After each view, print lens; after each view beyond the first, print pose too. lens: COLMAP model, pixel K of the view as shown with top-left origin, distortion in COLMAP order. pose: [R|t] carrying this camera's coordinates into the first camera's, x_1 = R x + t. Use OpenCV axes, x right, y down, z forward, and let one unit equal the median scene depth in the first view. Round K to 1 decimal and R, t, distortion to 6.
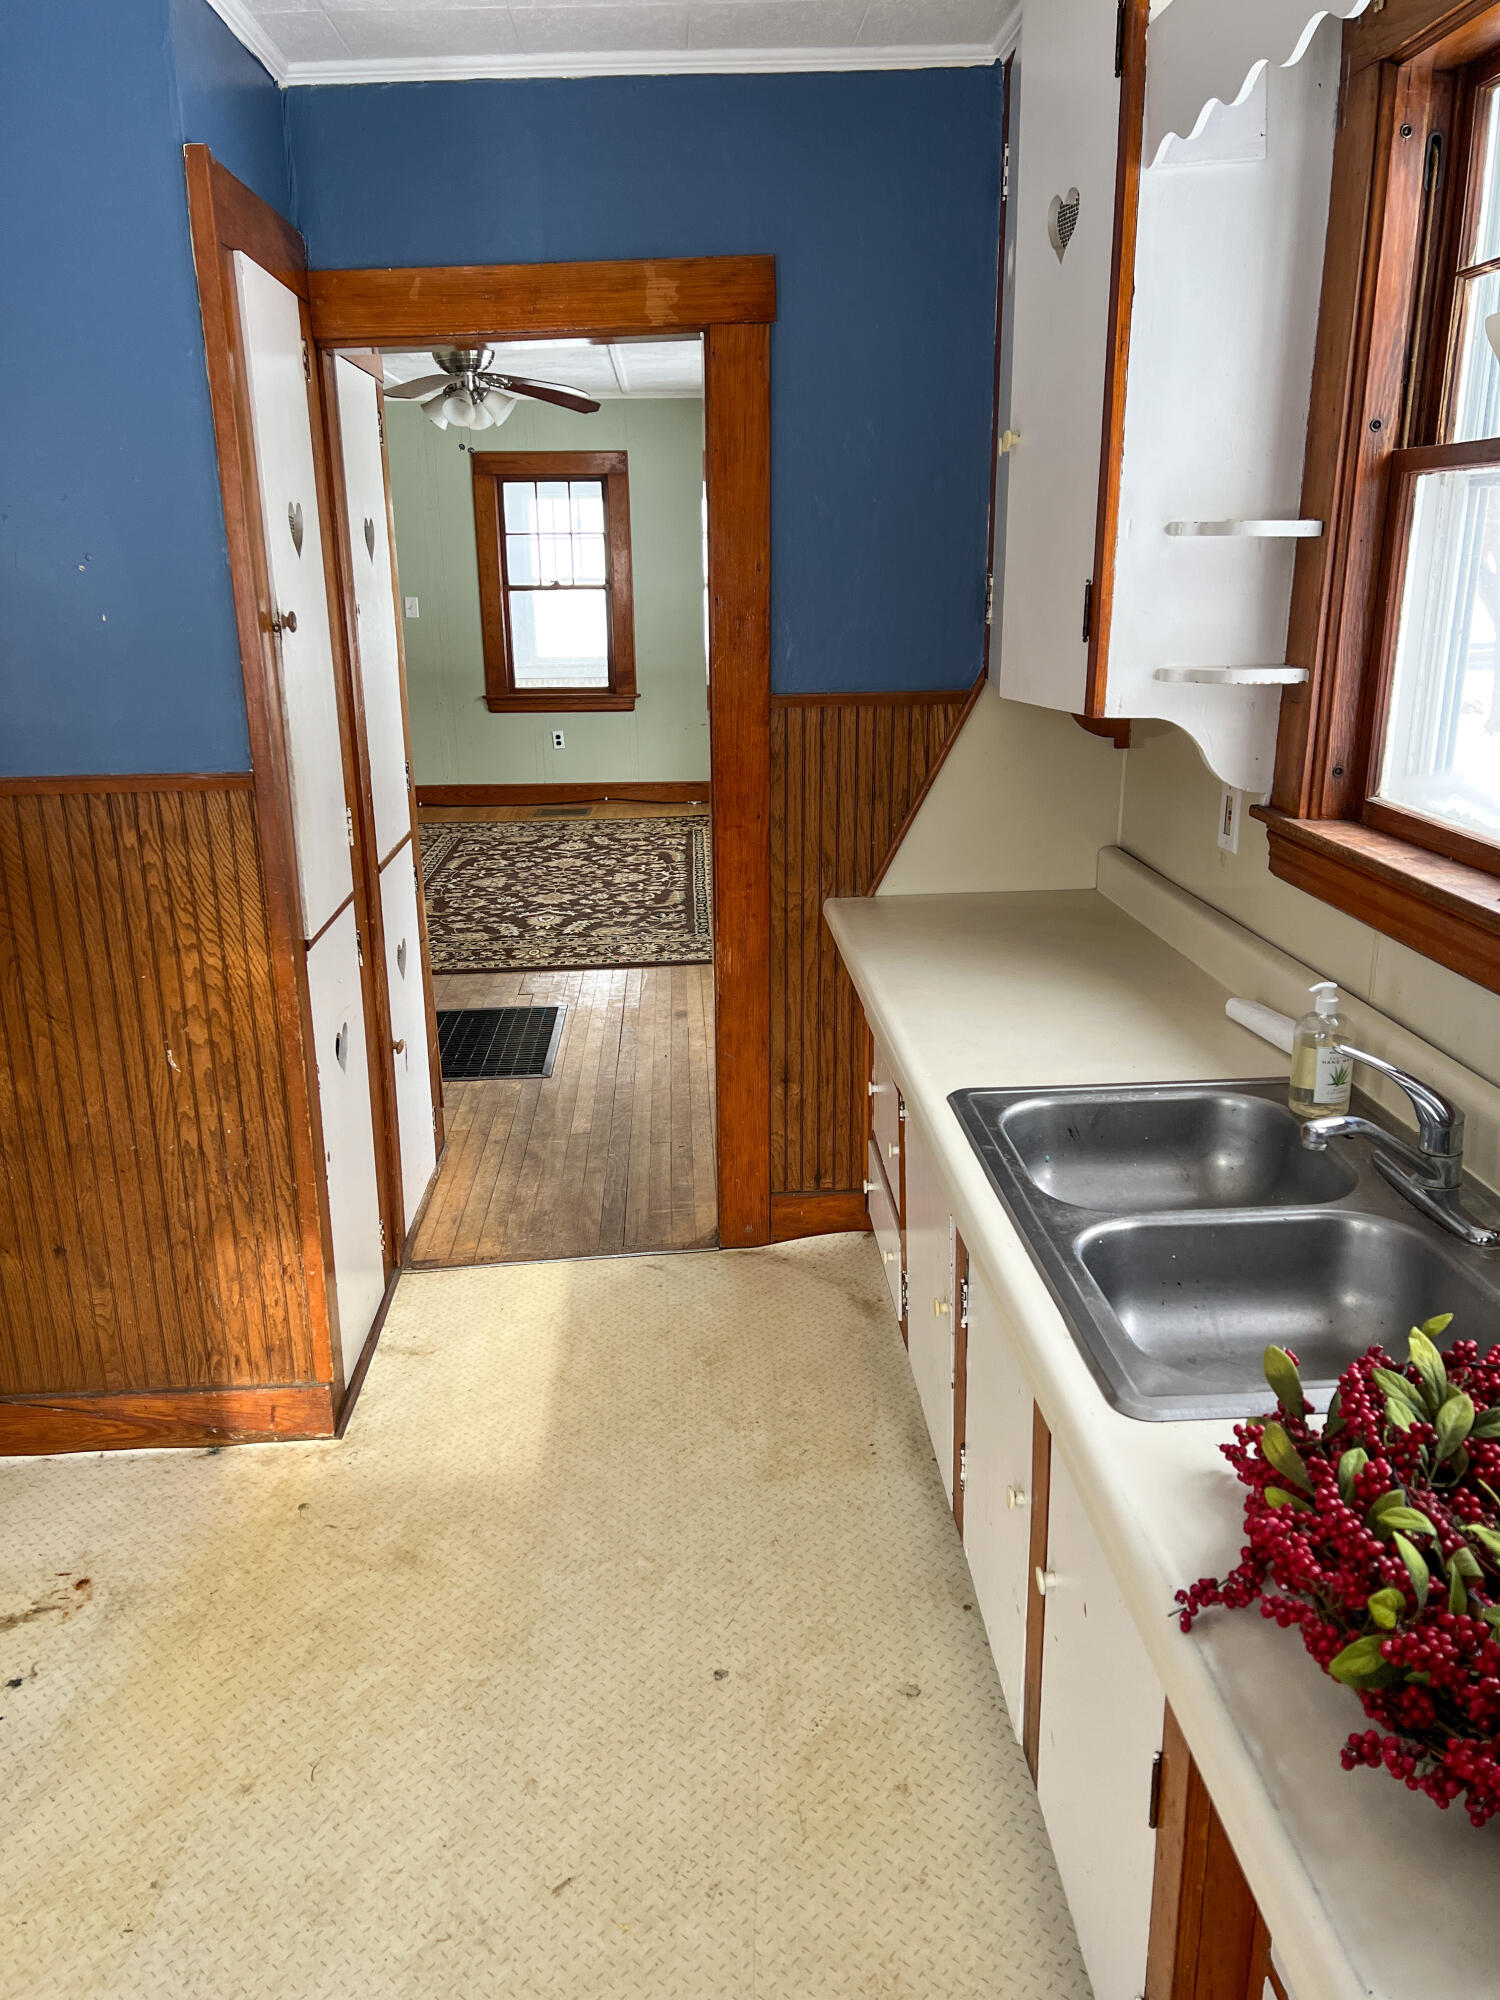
lens RADIAL K [[1483.9, 0, 752.9], [0, 1483.9, 1002.2], [0, 0, 1]] dist [0.053016, -0.059477]
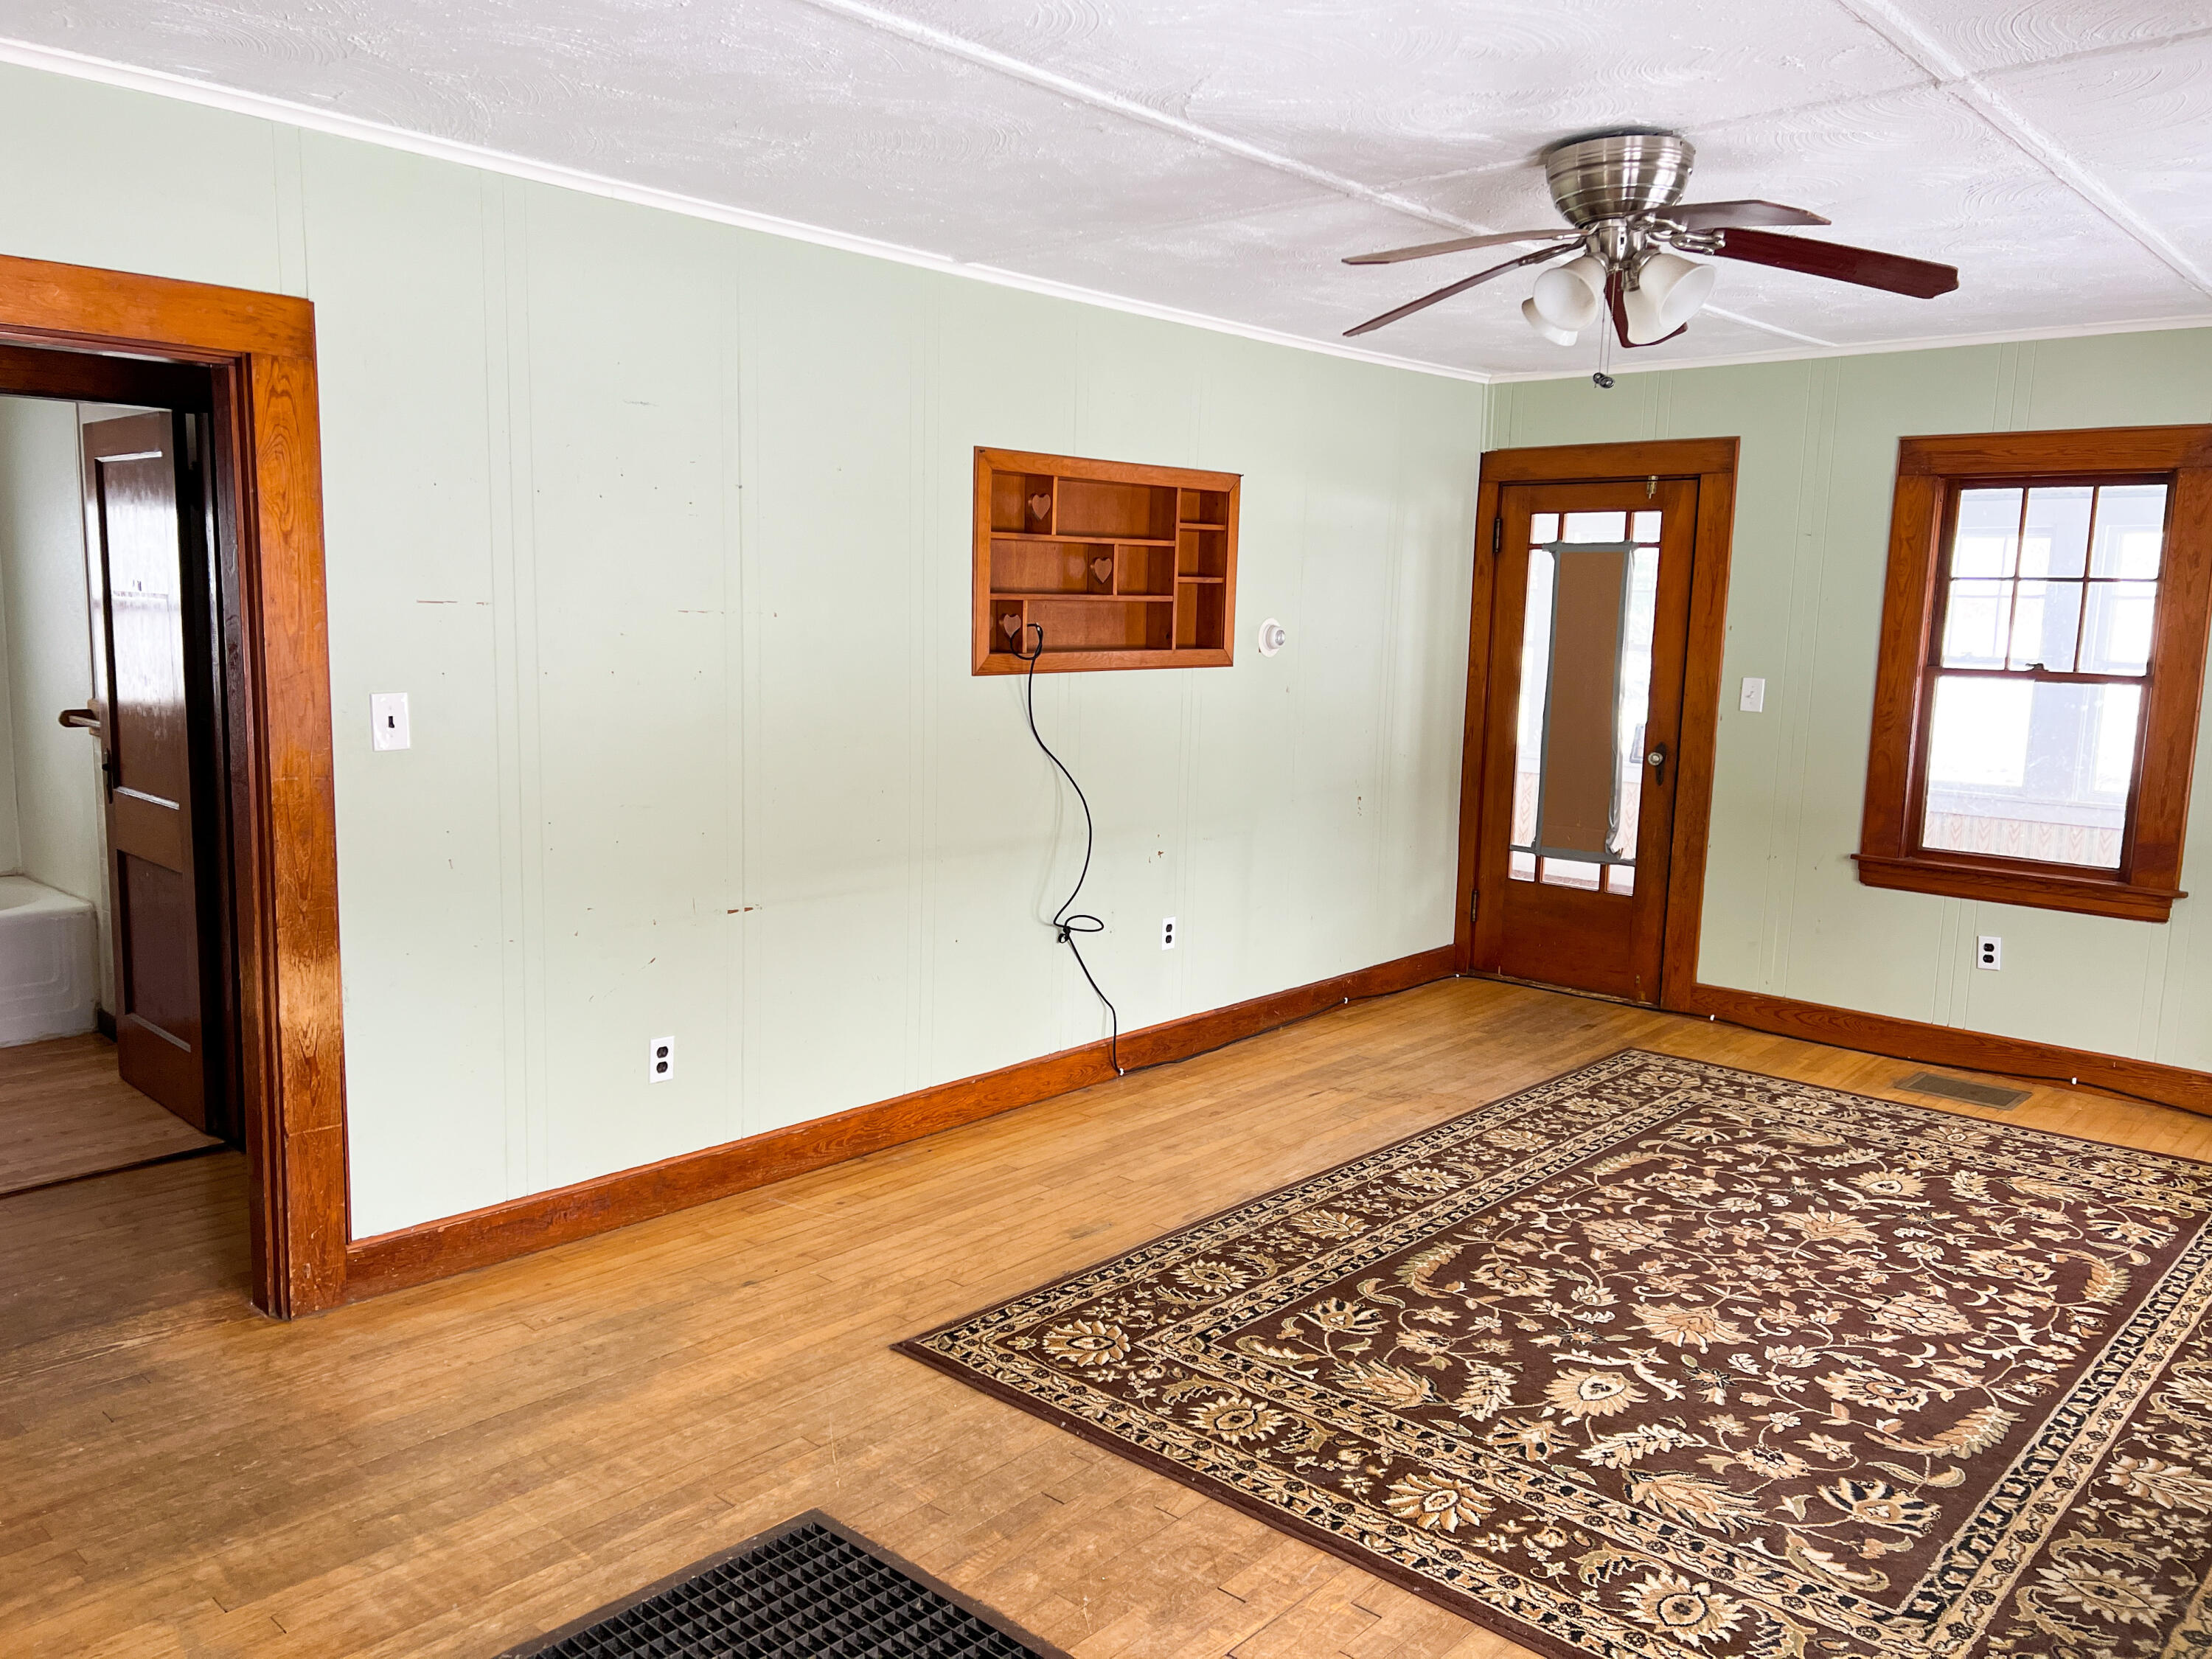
lens RADIAL K [[1641.2, 0, 1103.8], [0, 1641.2, 838.3], [0, 0, 1]] dist [0.053016, -0.059477]
pose [[0.700682, 0.130803, -0.701381, 0.076544], [-0.241555, 0.968487, -0.060697, -0.141126], [0.671339, 0.211952, 0.710197, 0.491157]]
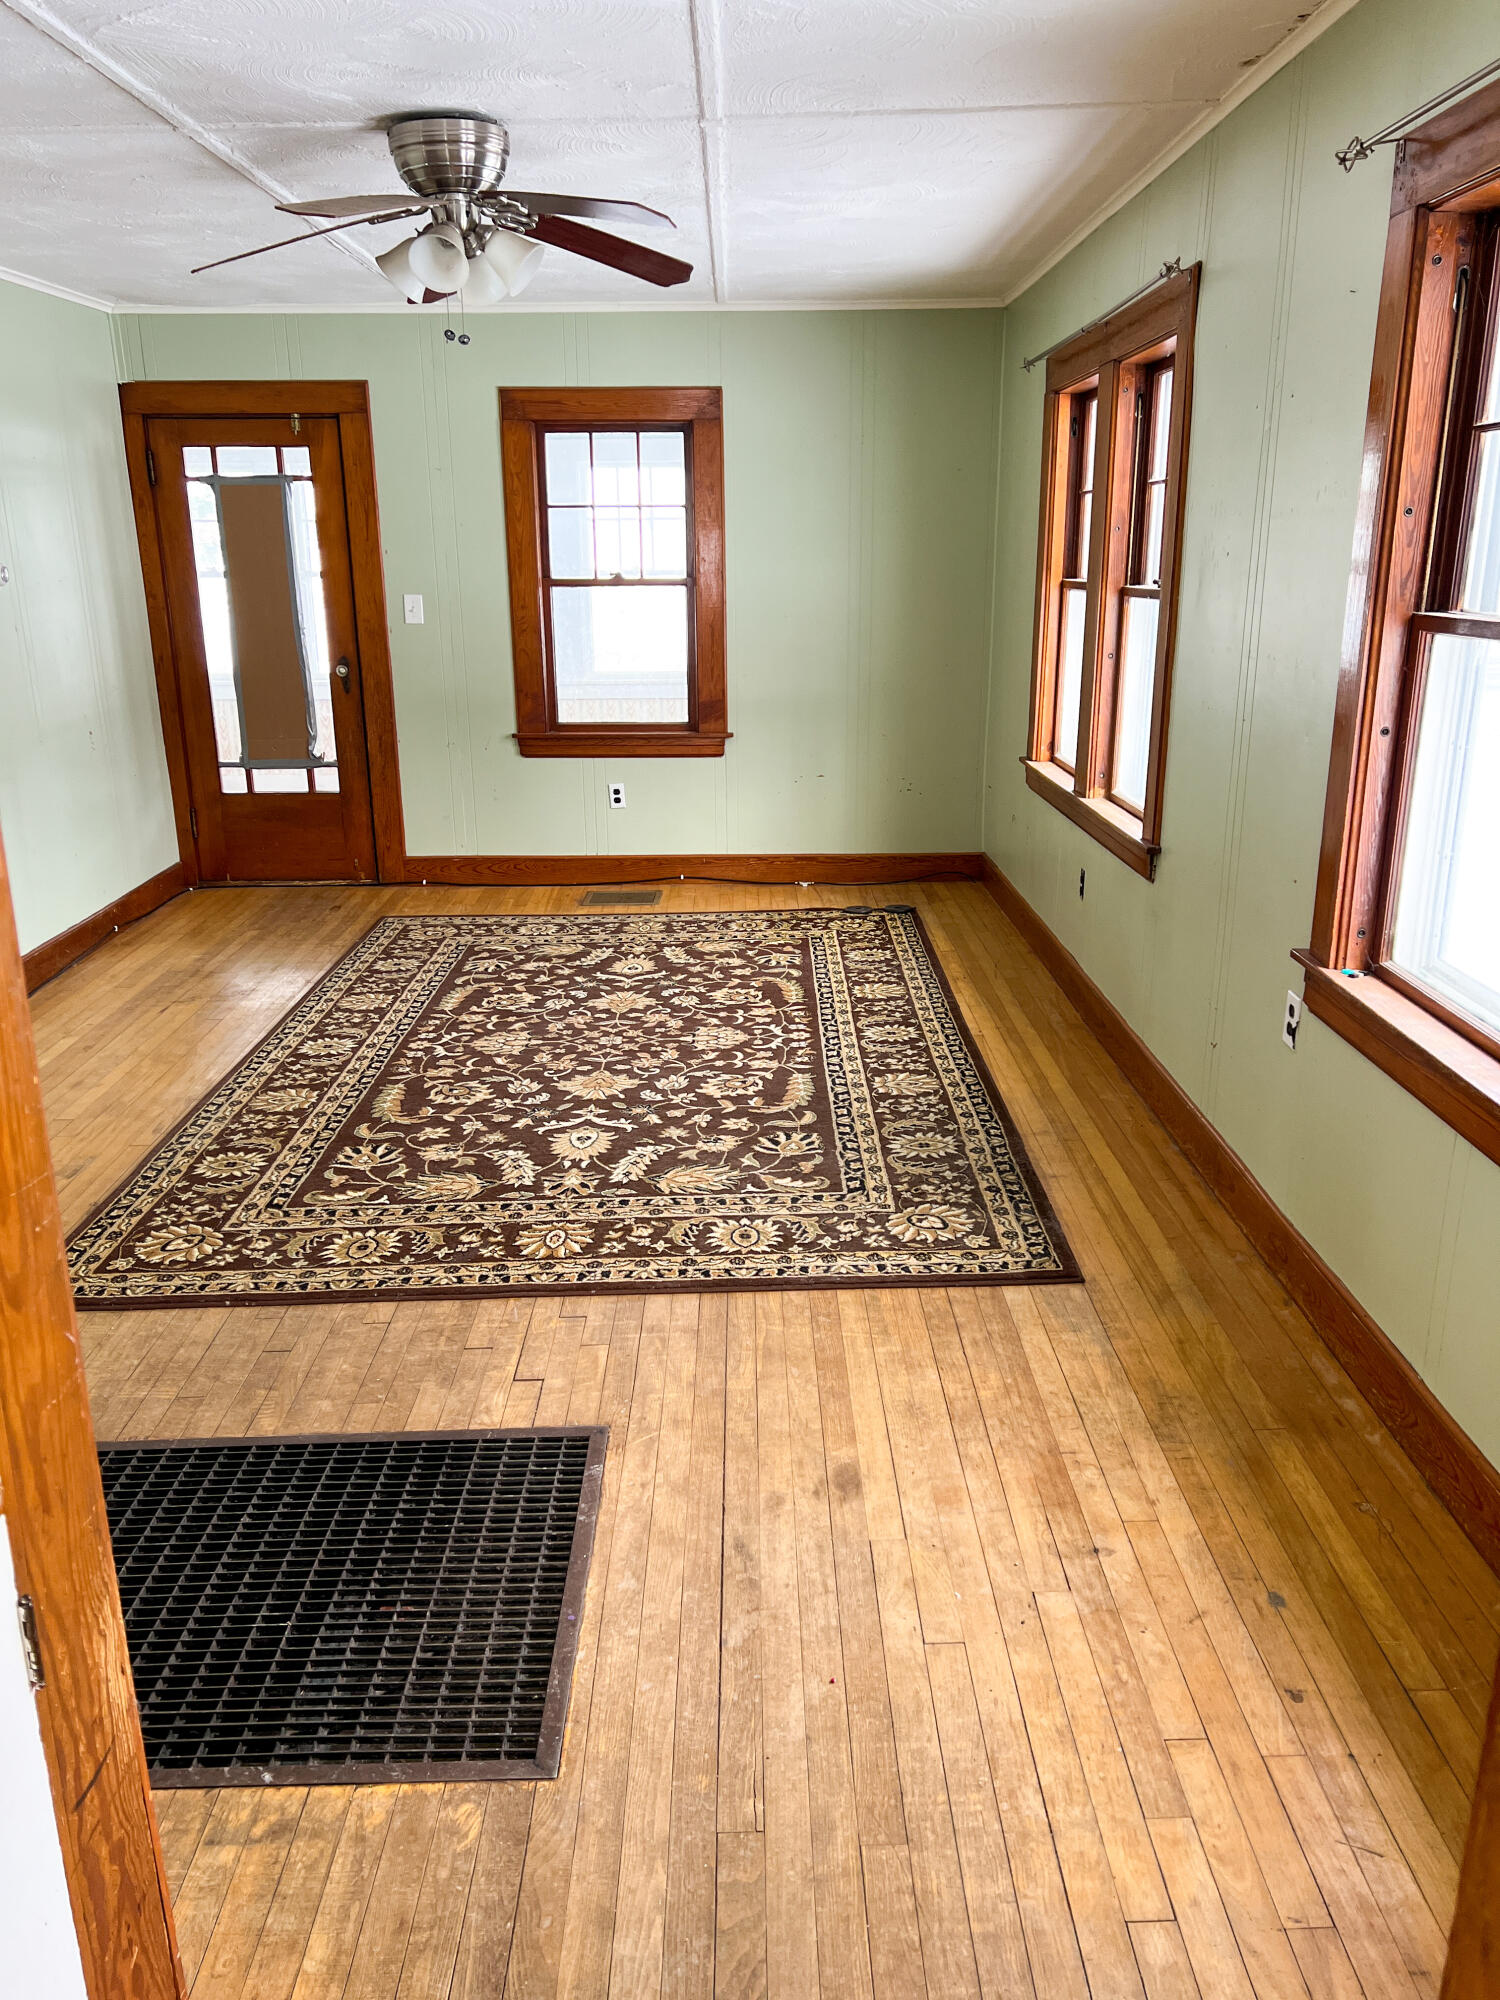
lens RADIAL K [[1483.9, 0, 757.4], [0, 1483.9, 997.7], [0, 0, 1]] dist [0.053016, -0.059477]
pose [[0.999073, 0.016528, -0.039748, -0.044979], [-0.016590, 0.999862, -0.001236, -0.107143], [0.039722, 0.001894, 0.999209, 0.390425]]
